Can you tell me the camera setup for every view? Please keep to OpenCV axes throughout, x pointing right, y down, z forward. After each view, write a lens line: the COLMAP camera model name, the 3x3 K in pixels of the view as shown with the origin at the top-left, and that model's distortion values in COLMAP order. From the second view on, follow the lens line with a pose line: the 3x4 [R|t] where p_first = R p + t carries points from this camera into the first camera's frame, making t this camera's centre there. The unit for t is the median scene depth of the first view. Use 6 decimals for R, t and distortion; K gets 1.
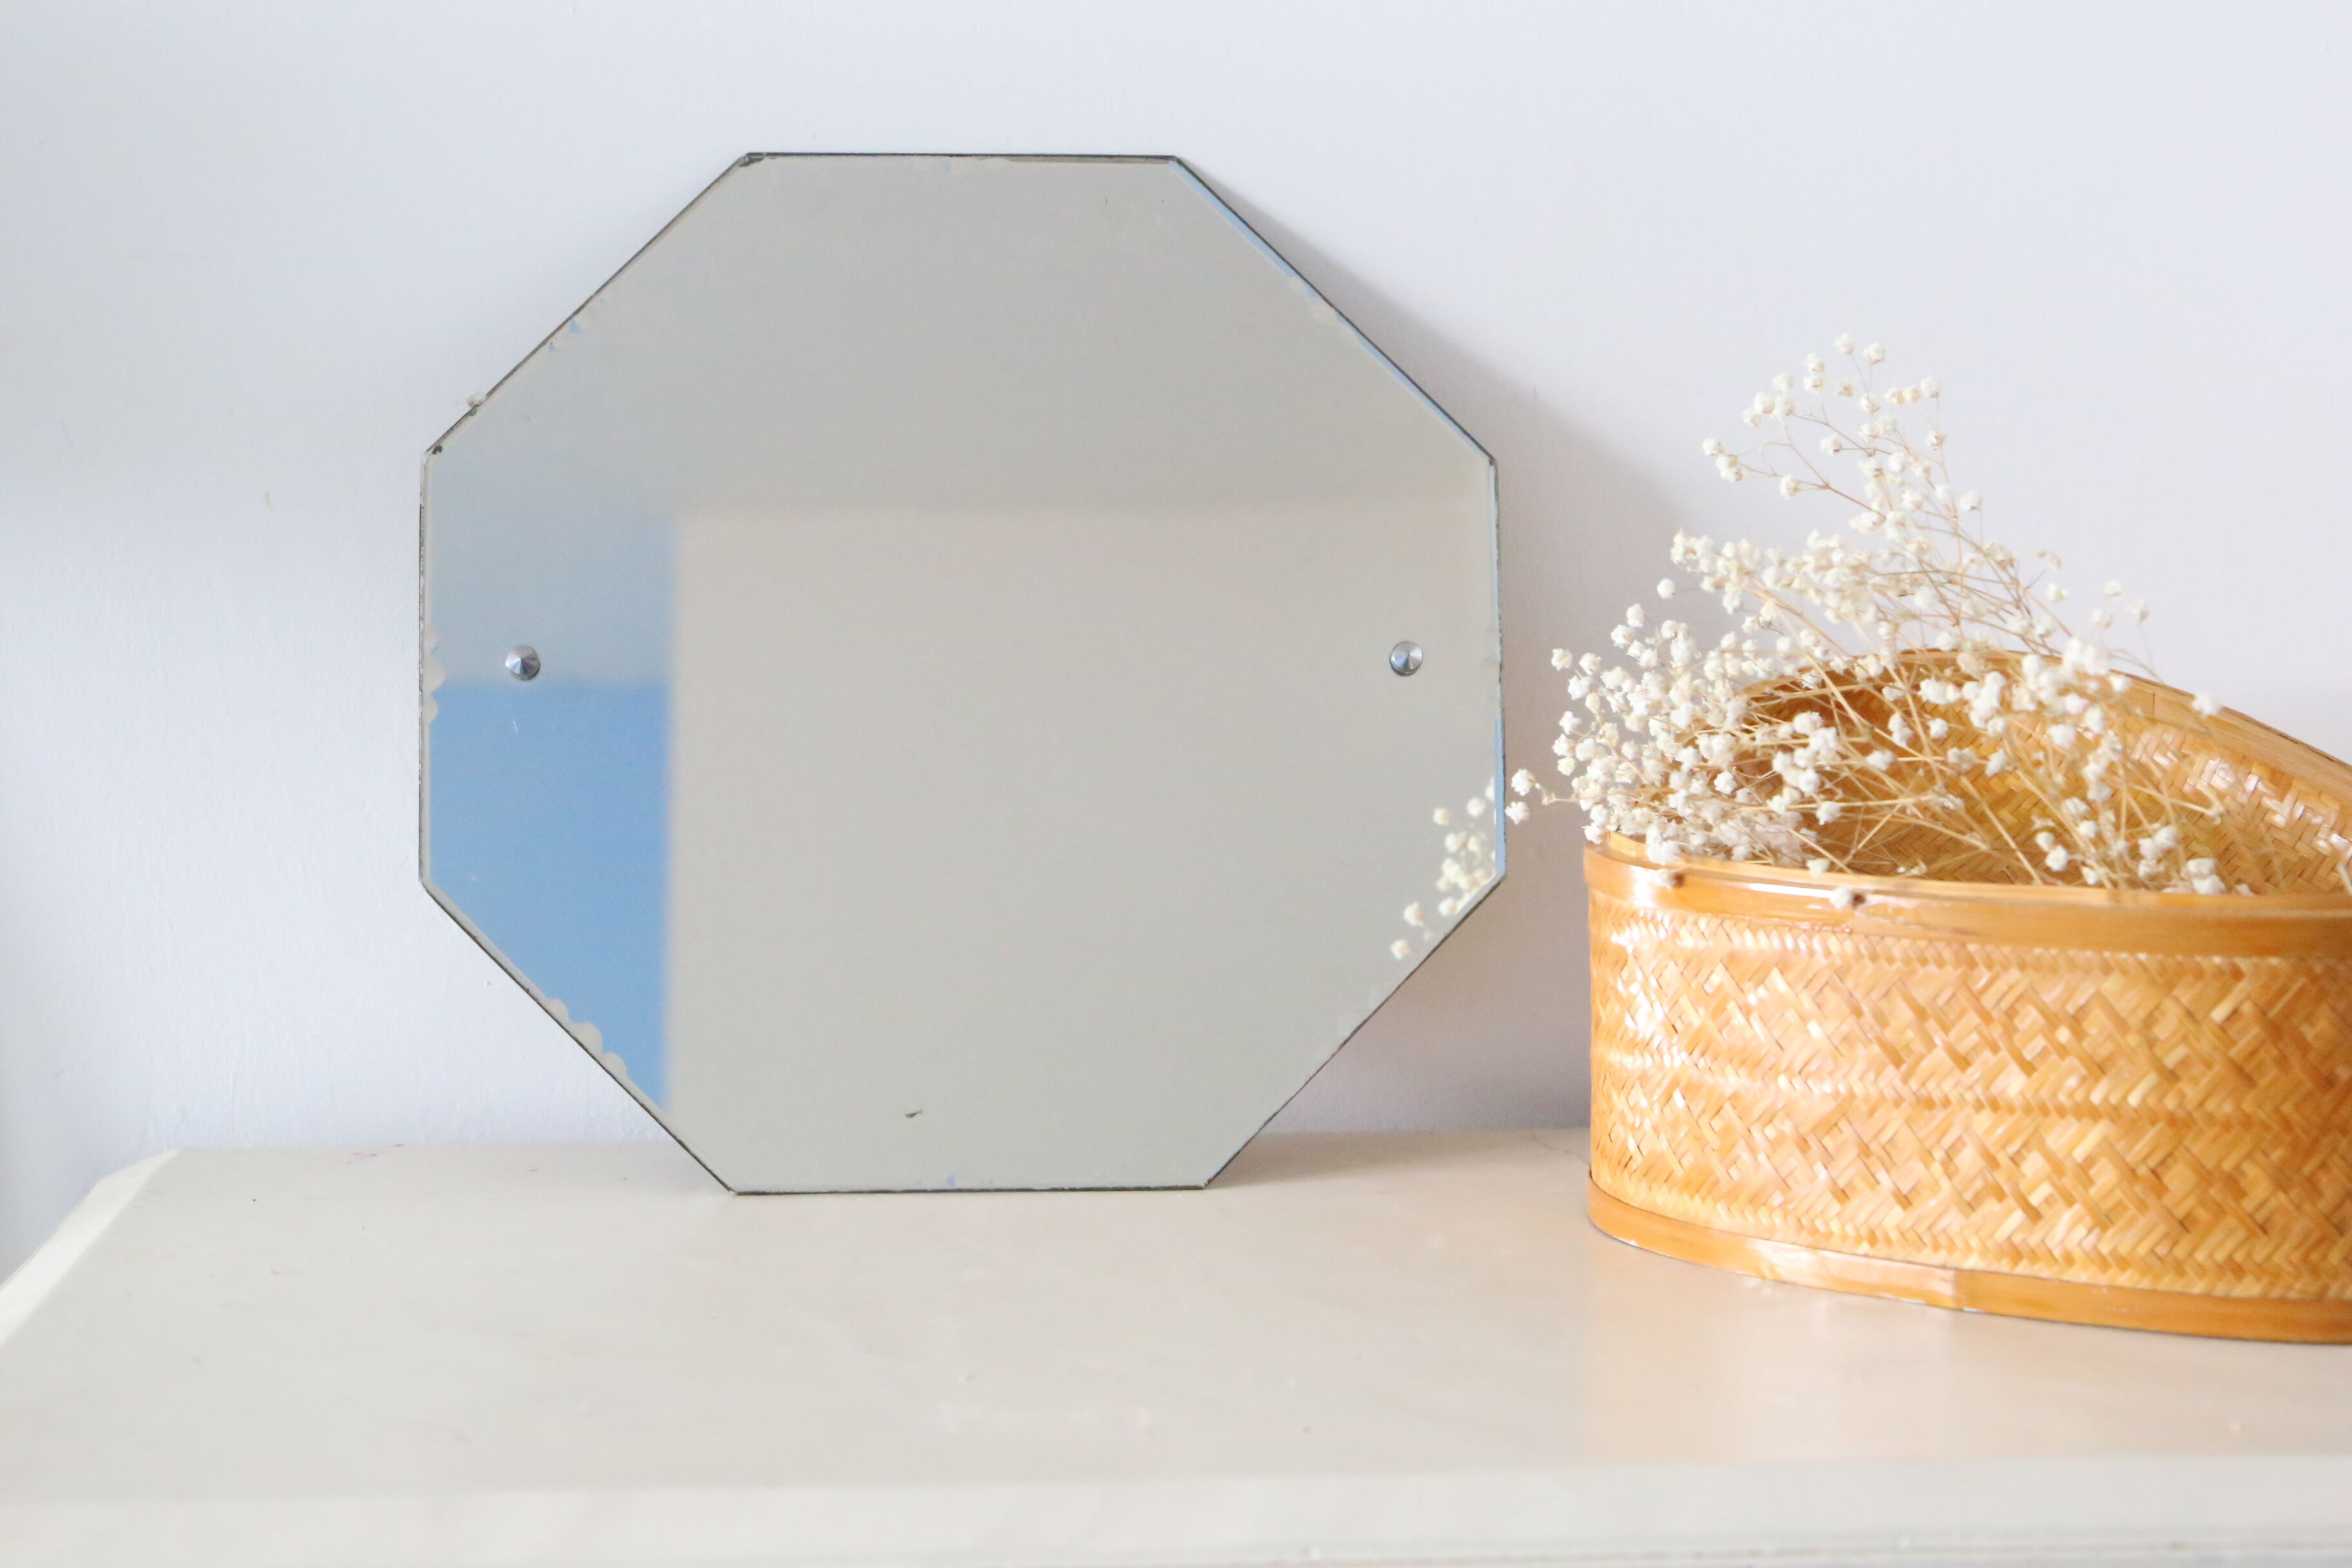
lens RADIAL K [[4143.4, 0, 1176.0], [0, 4143.4, 784.0], [0, 0, 1]] dist [0.138282, 0.131948]
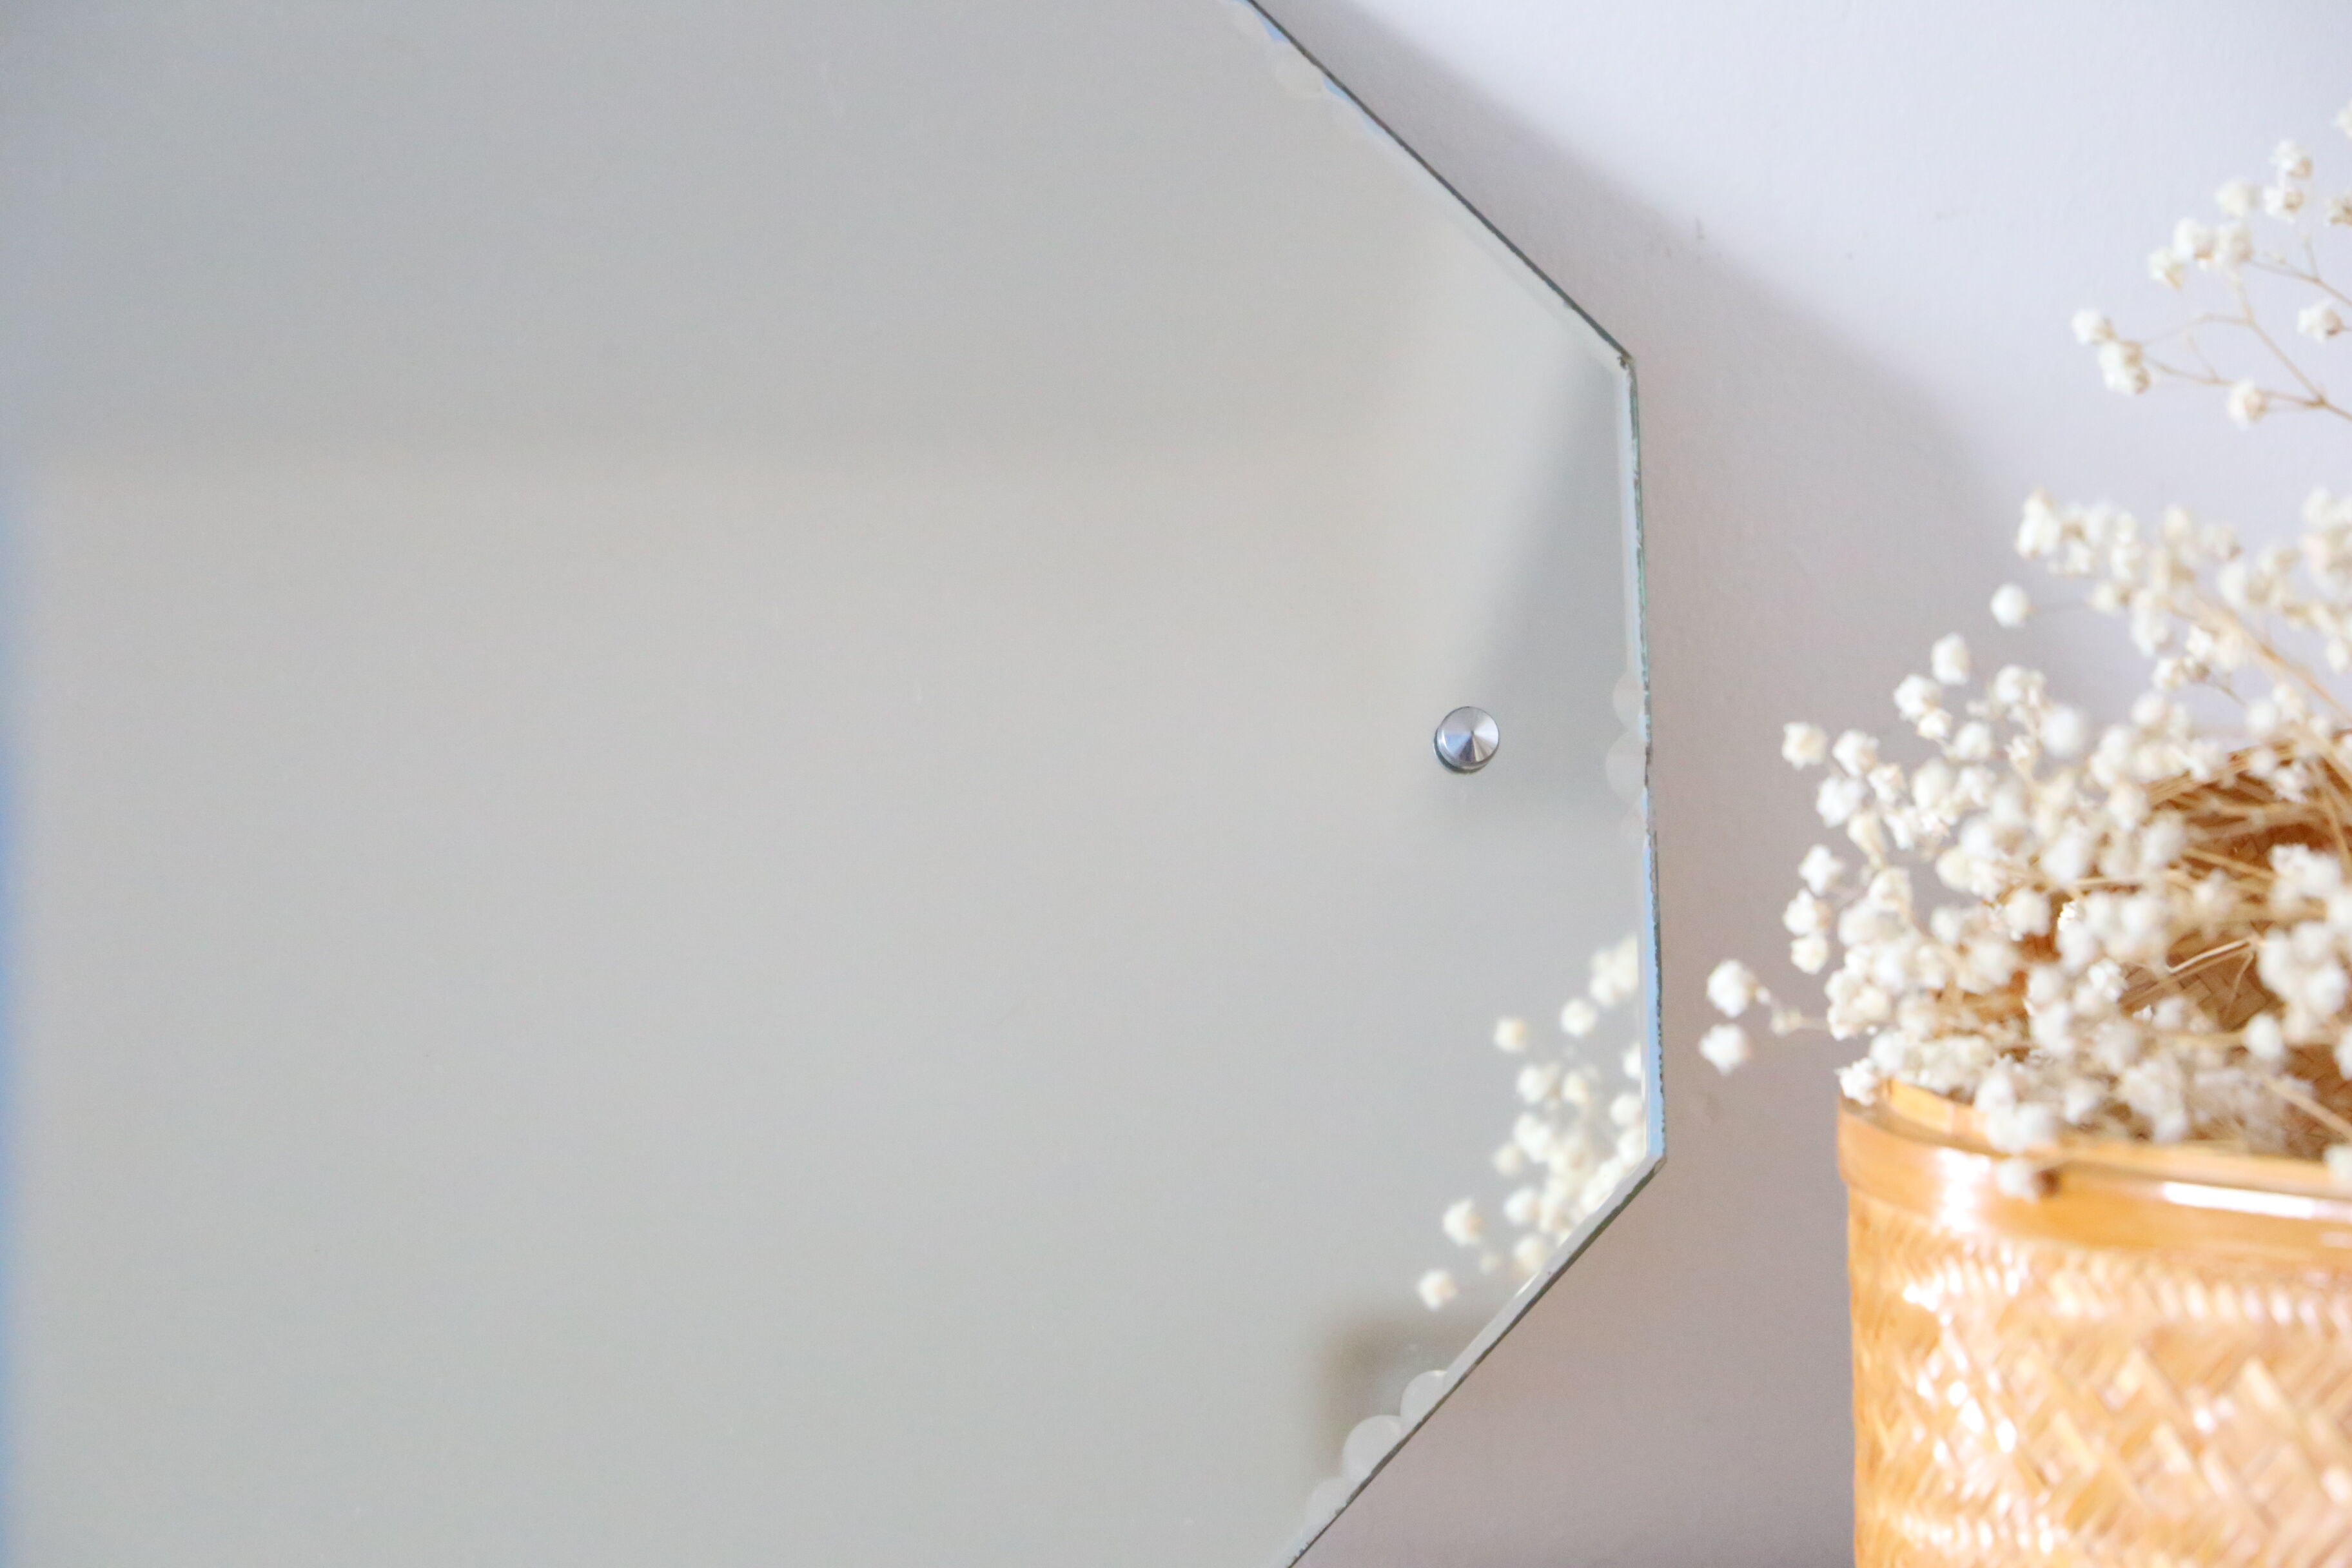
lens RADIAL K [[6653.5, 0, 1176.0], [0, 6653.5, 784.0], [0, 0, 1]] dist [0.441227, 0.607516]
pose [[0.998682, -0.006356, 0.050932, -0.025836], [0.007231, 0.999829, -0.017014, -0.011900], [-0.050815, 0.017360, 0.998557, 0.184561]]
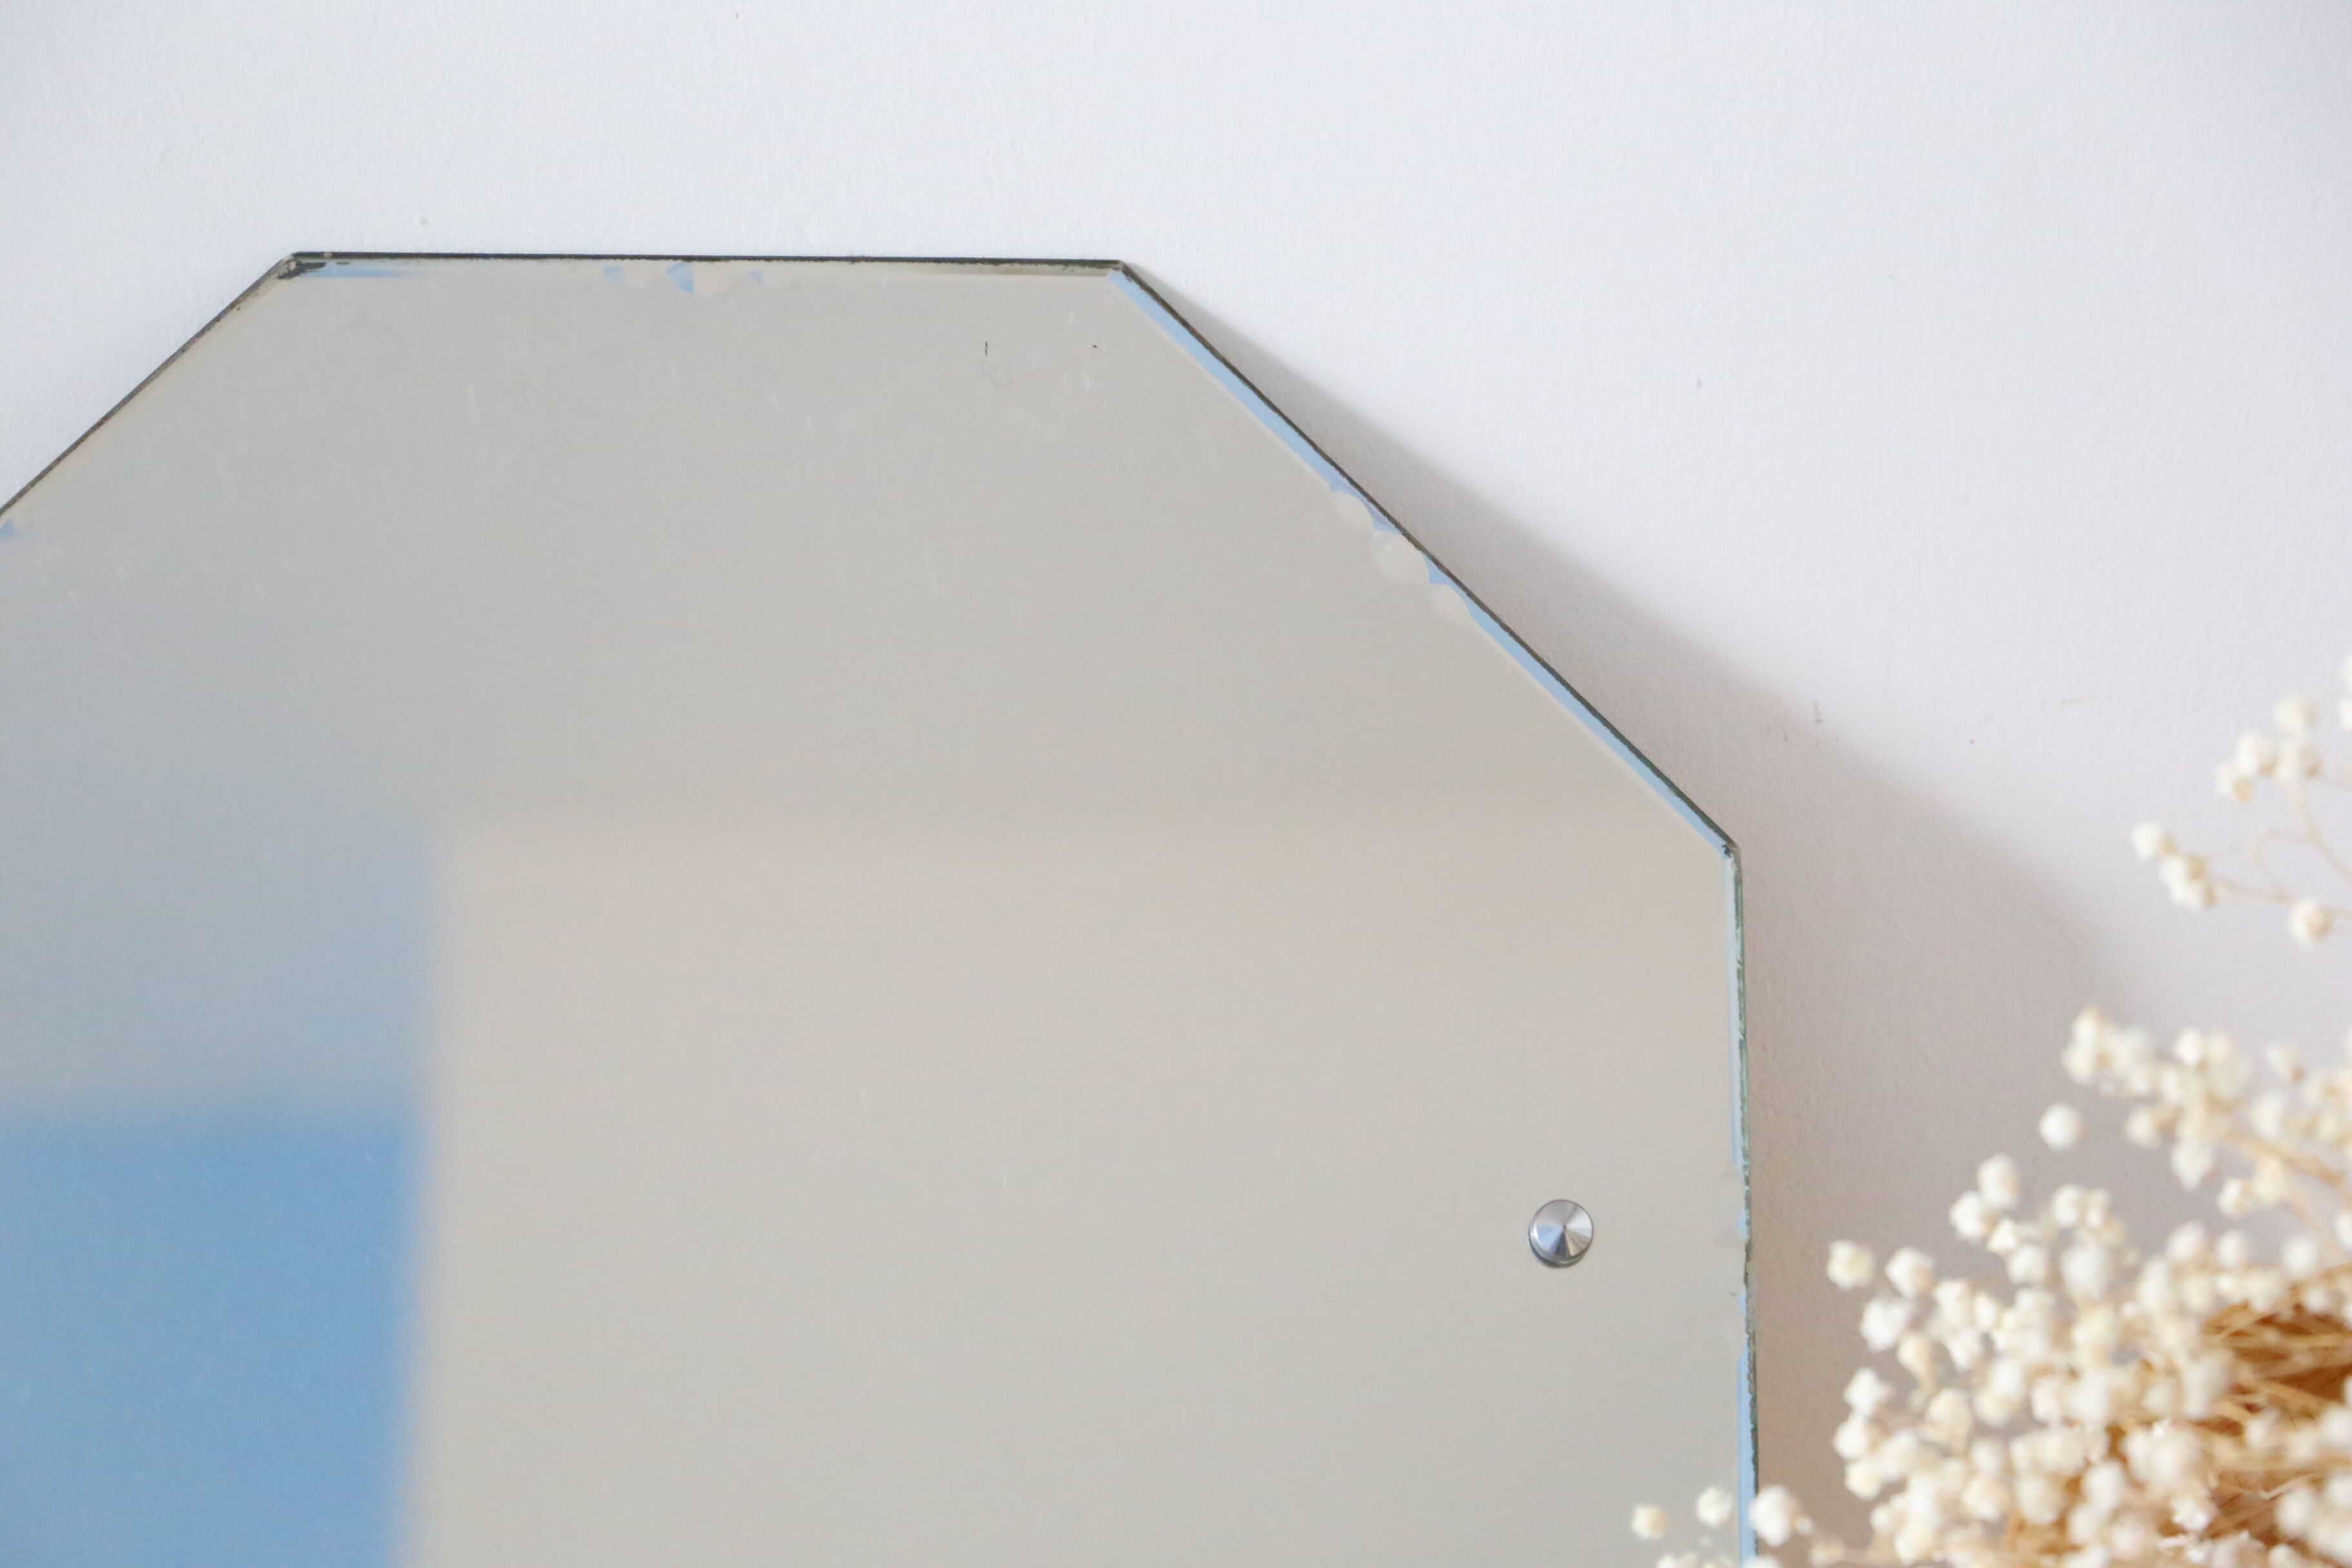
lens RADIAL K [[6653.5, 0, 1176.0], [0, 6653.5, 784.0], [0, 0, 1]] dist [0.441227, 0.607516]
pose [[0.999558, 0.003566, -0.029503, 0.035298], [-0.005484, 0.997857, -0.065201, -0.034788], [0.029207, 0.065334, 0.997436, 0.189883]]
